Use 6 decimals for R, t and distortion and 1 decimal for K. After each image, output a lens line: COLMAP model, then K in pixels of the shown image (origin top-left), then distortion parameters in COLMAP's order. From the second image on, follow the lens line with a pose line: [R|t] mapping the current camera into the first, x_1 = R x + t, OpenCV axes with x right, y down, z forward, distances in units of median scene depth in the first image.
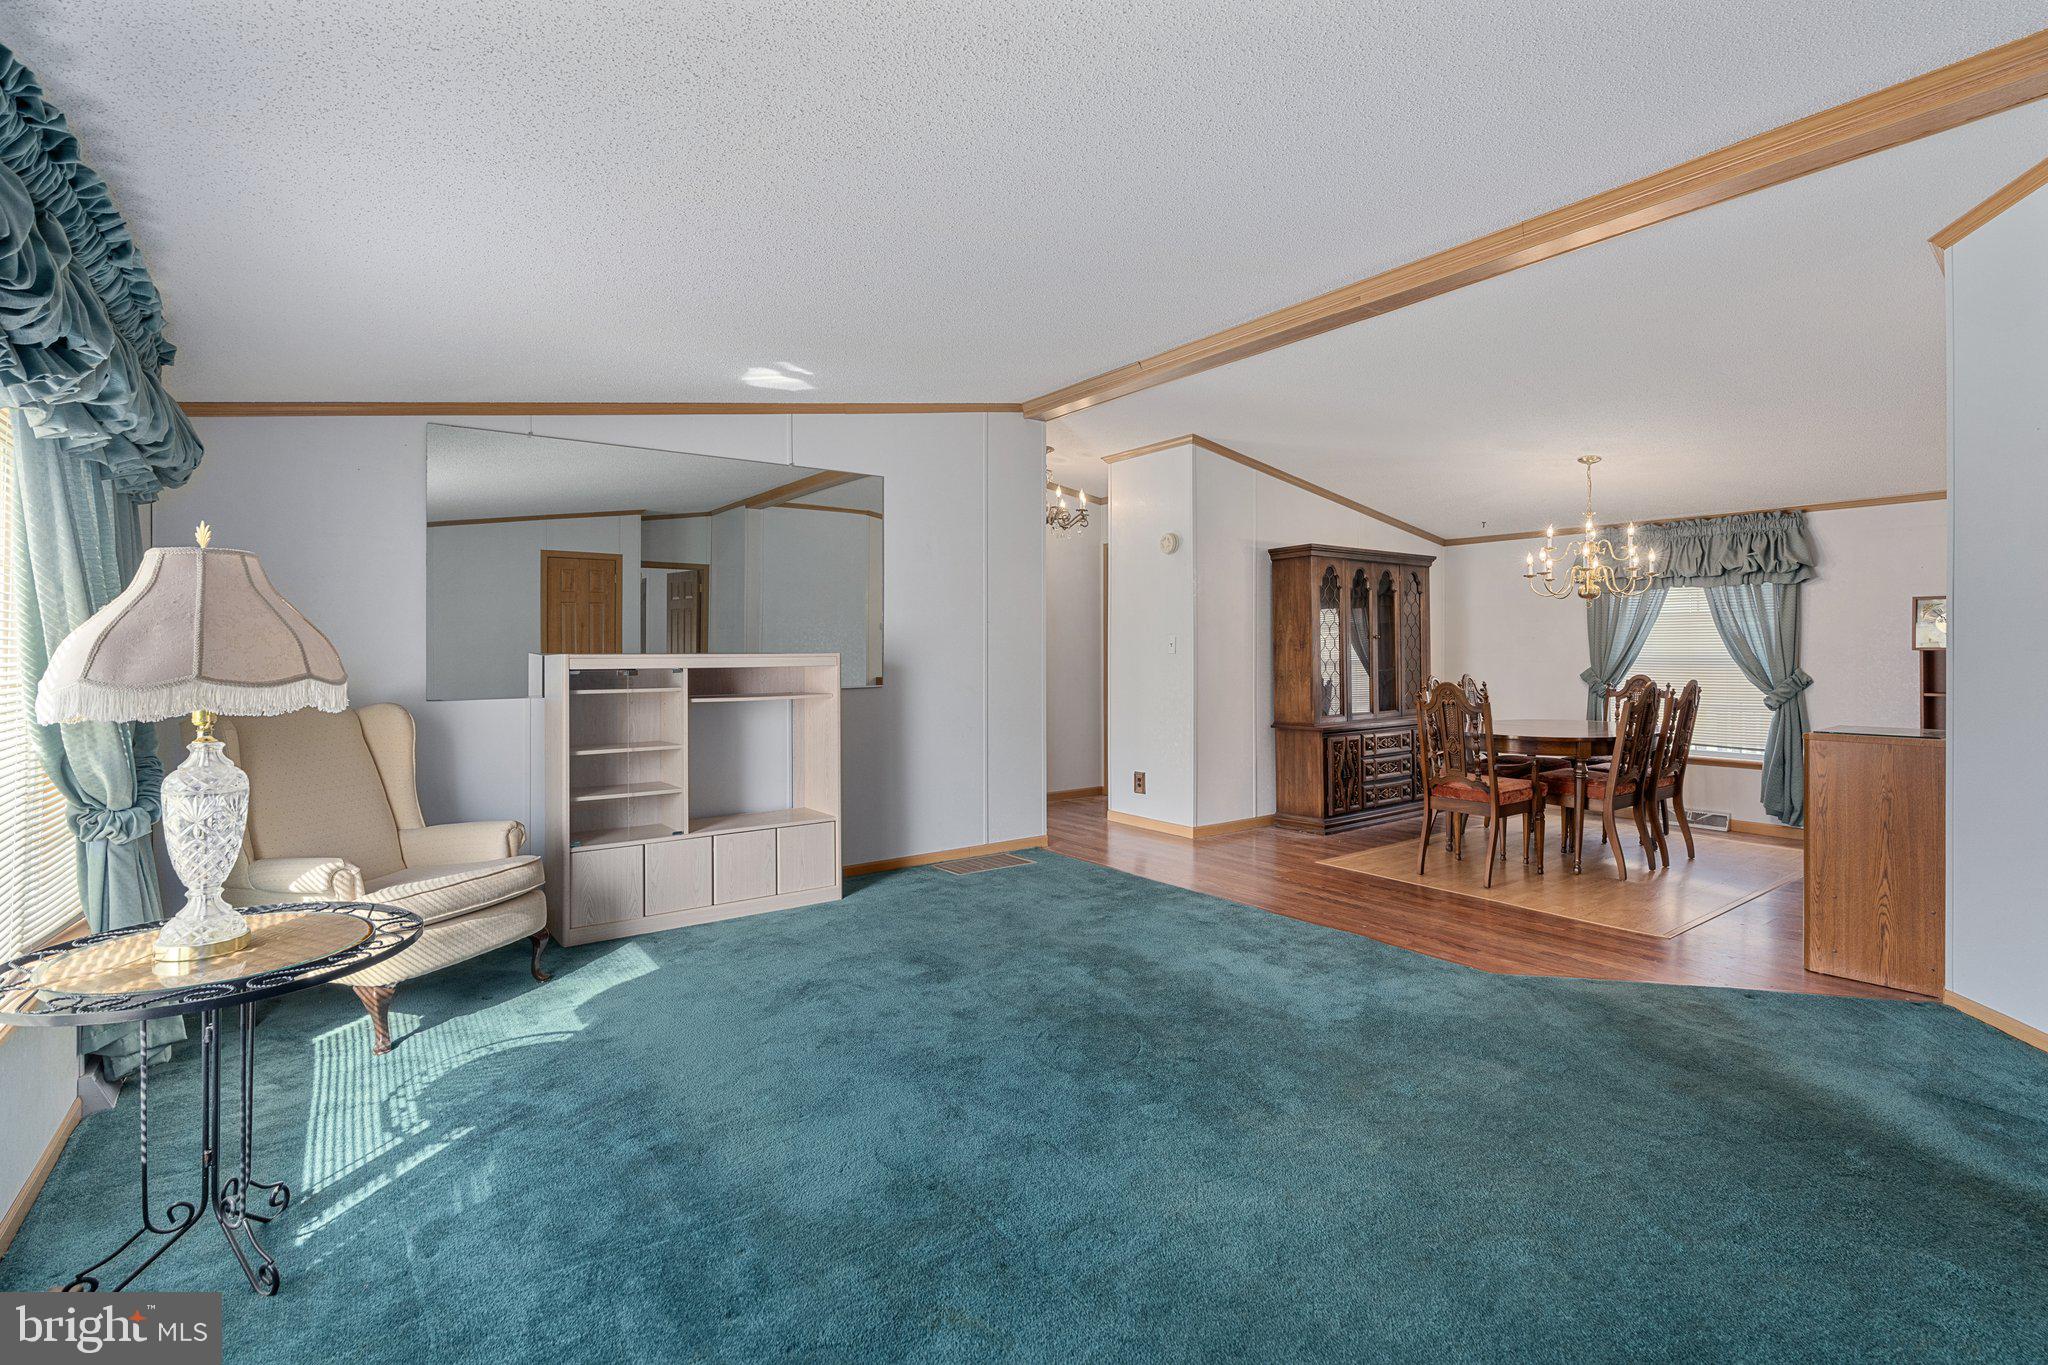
lens RADIAL K [[940.8, 0, 1041.6], [0, 940.8, 657.8], [0, 0, 1]] dist [-0.002691, 0.000287]
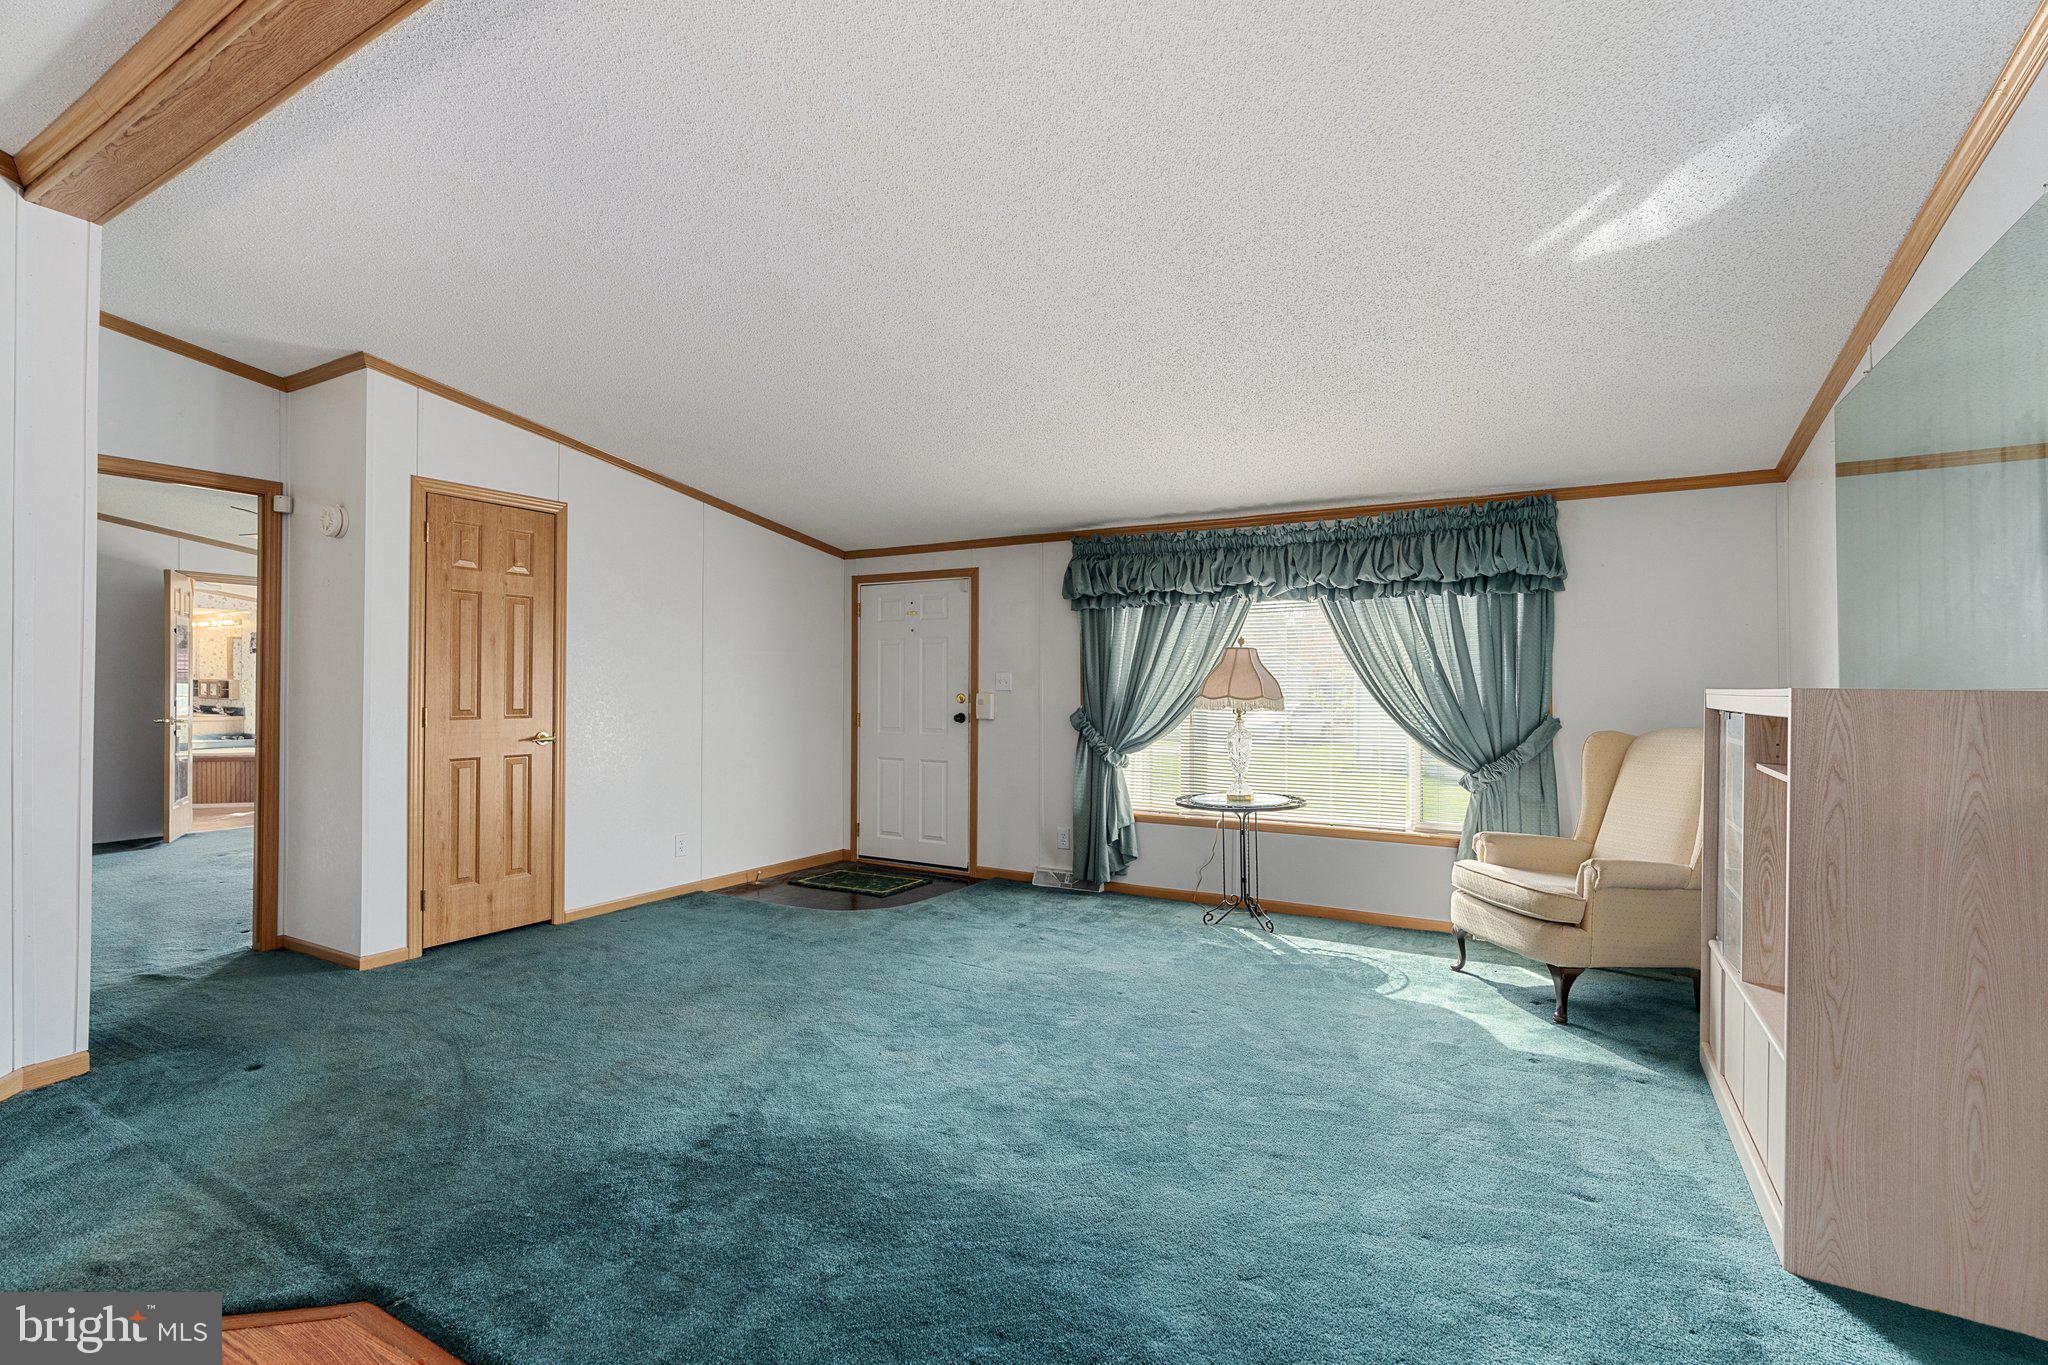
lens RADIAL K [[928.0, 0, 1023.6], [0, 928.0, 672.2], [0, 0, 1]] dist [-0.005498, -0.000018]
pose [[-0.922553, -0.003593, -0.385853, 0.363870], [-0.000713, 0.999971, -0.007607, -0.013126], [0.385869, -0.006742, -0.922529, 1.713170]]
